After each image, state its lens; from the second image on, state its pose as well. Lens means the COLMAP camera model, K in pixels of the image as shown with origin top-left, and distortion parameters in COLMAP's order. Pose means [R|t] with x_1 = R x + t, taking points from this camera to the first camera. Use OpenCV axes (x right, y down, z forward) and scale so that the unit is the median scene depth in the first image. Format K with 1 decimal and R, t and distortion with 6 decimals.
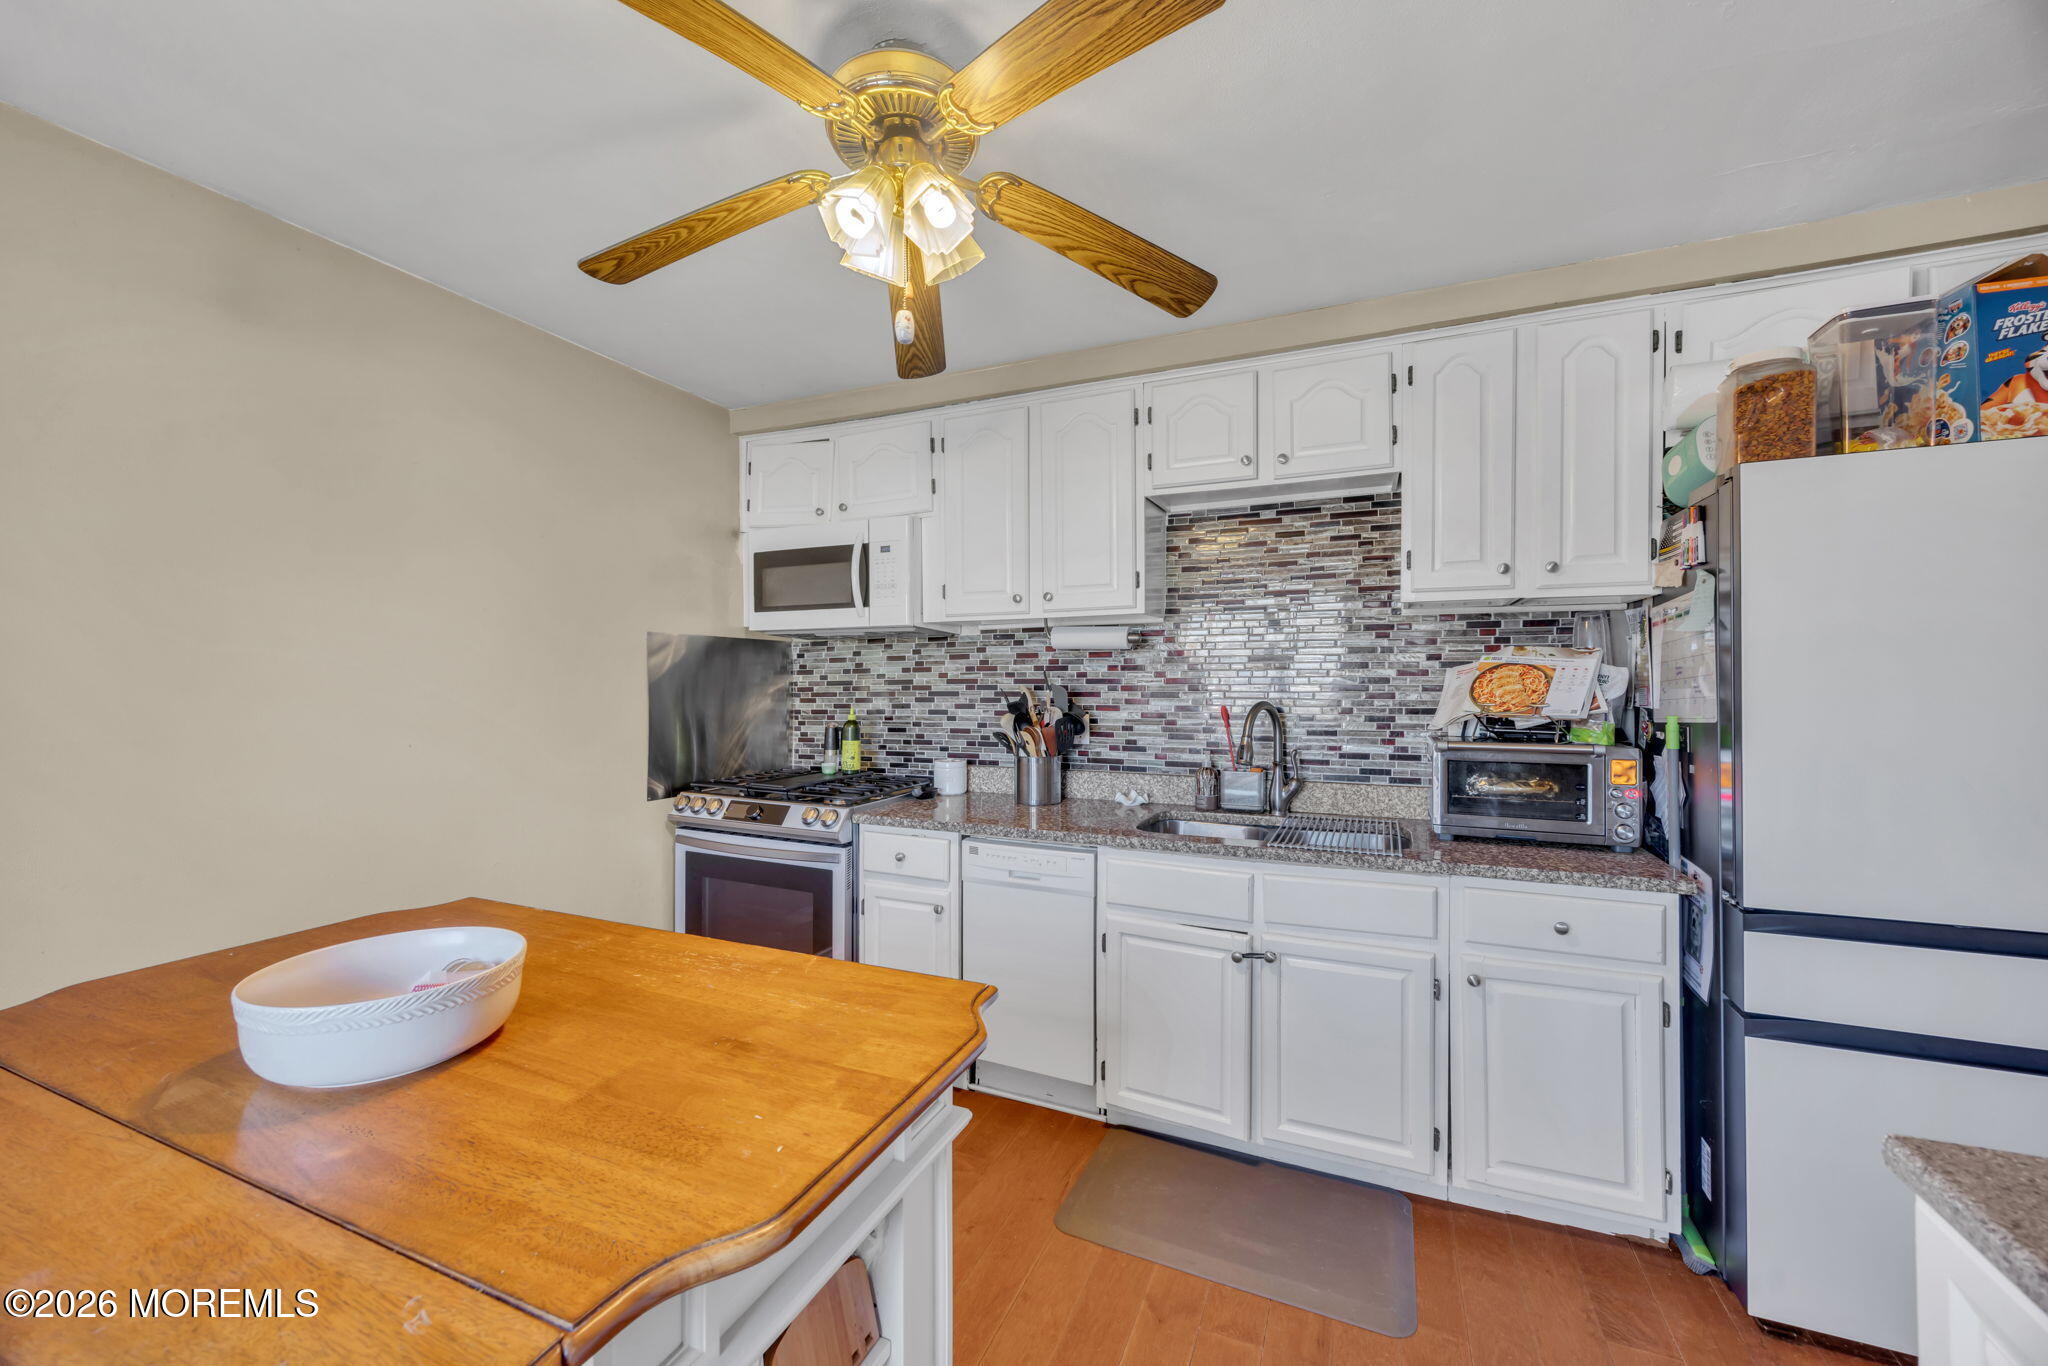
lens RADIAL K [[781.4, 0, 1023.9], [0, 781.4, 680.0], [0, 0, 1]] dist [-0.000234, 0.000013]
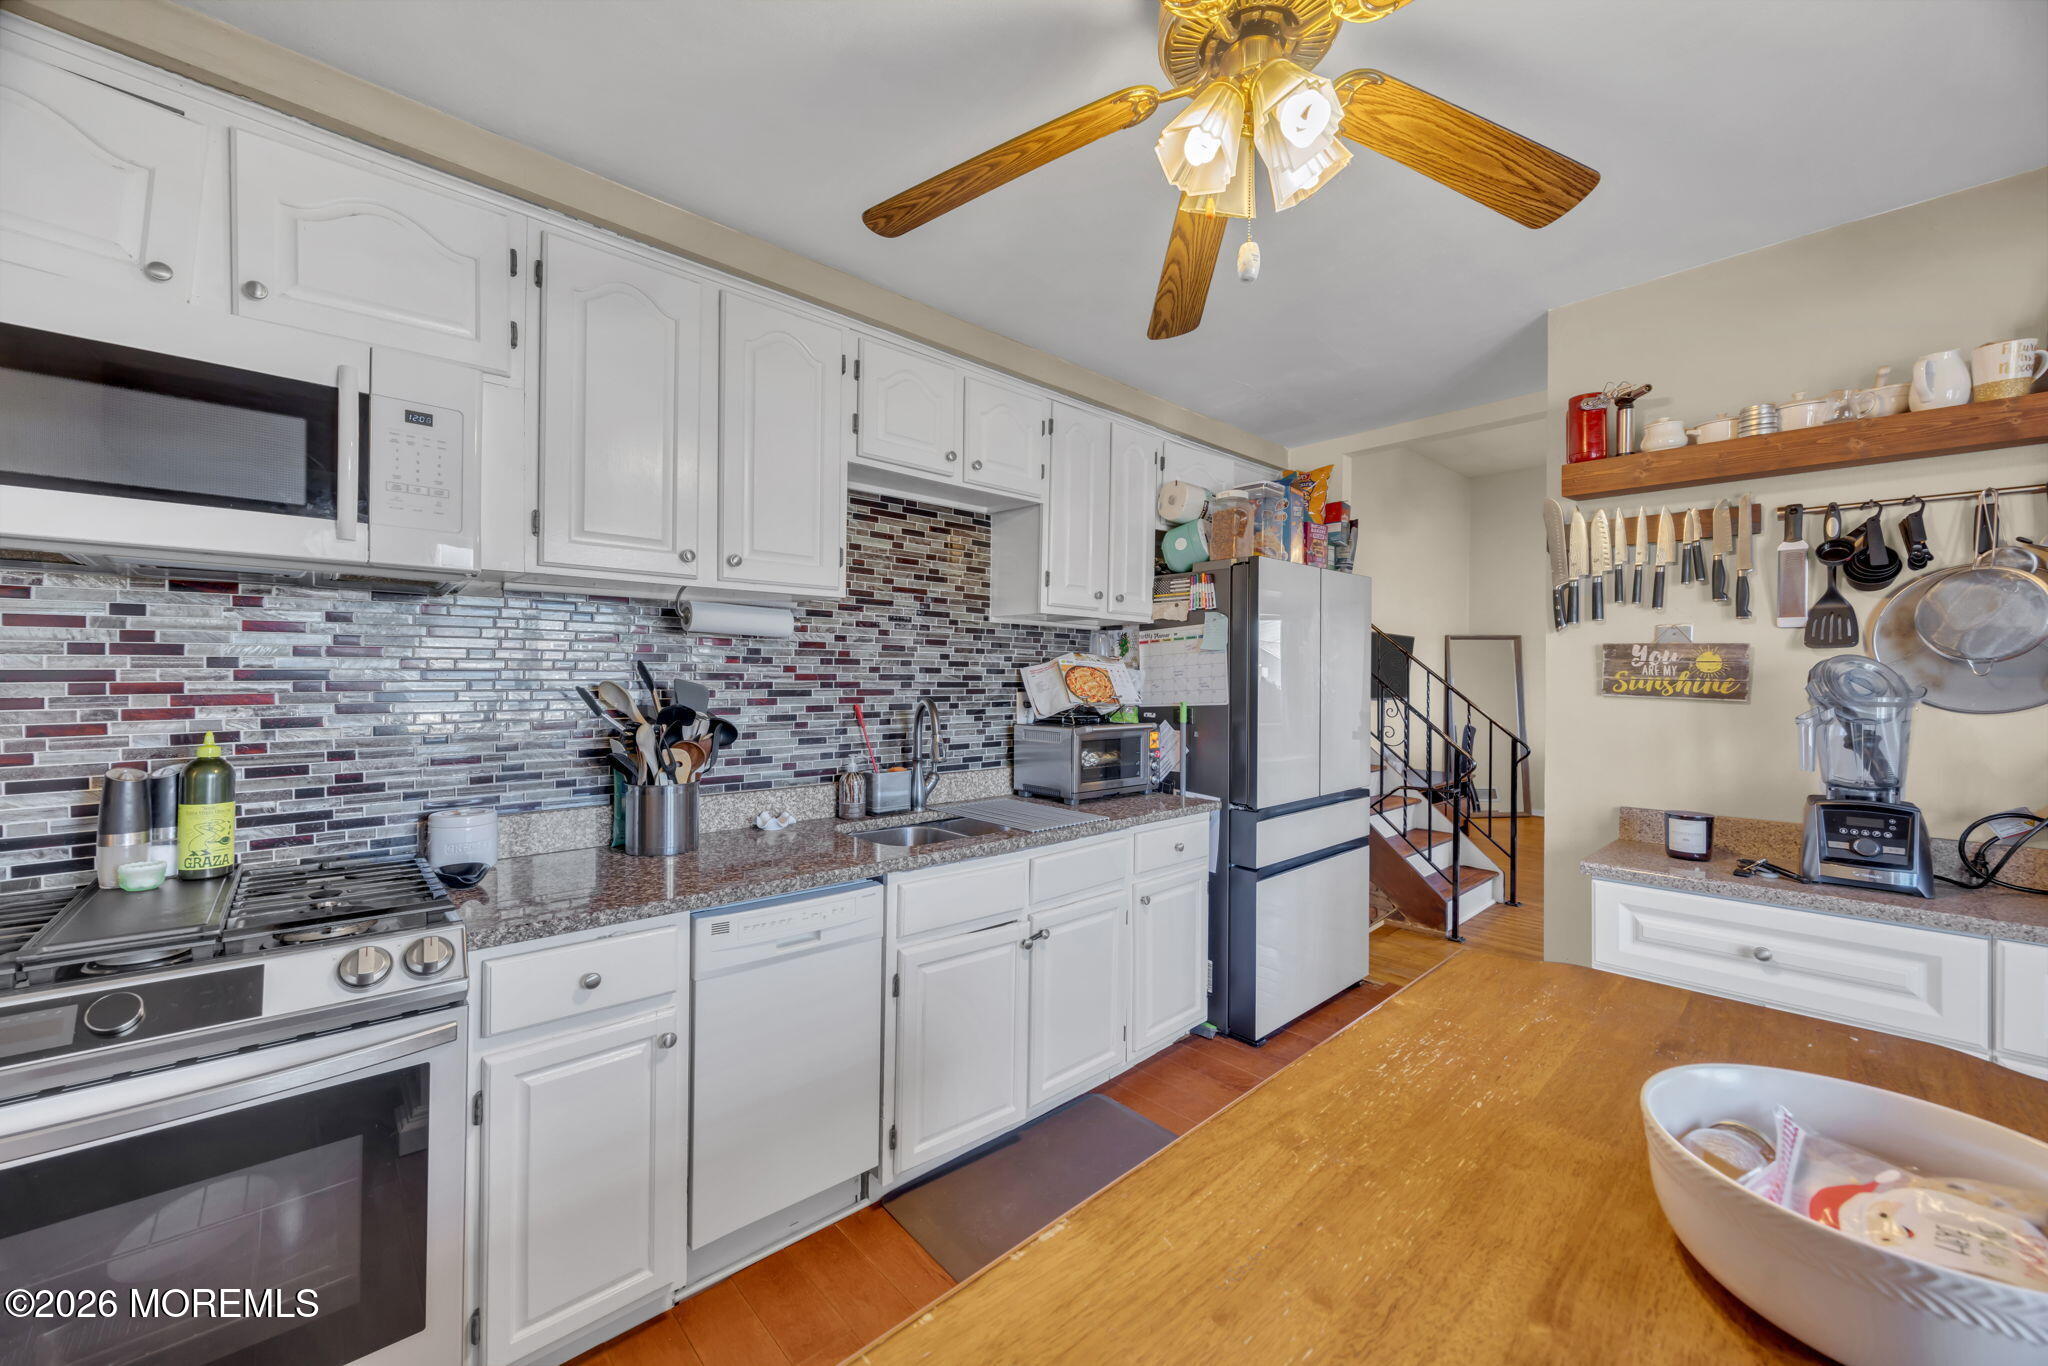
lens RADIAL K [[781.4, 0, 1044.5], [0, 781.4, 678.8], [0, 0, 1]] dist [-0.000234, 0.000013]
pose [[0.395203, 0.004853, 0.918581, -0.526127], [-0.006635, 0.999975, -0.002429, 0.004091], [-0.918570, -0.005135, 0.395225, 0.445894]]
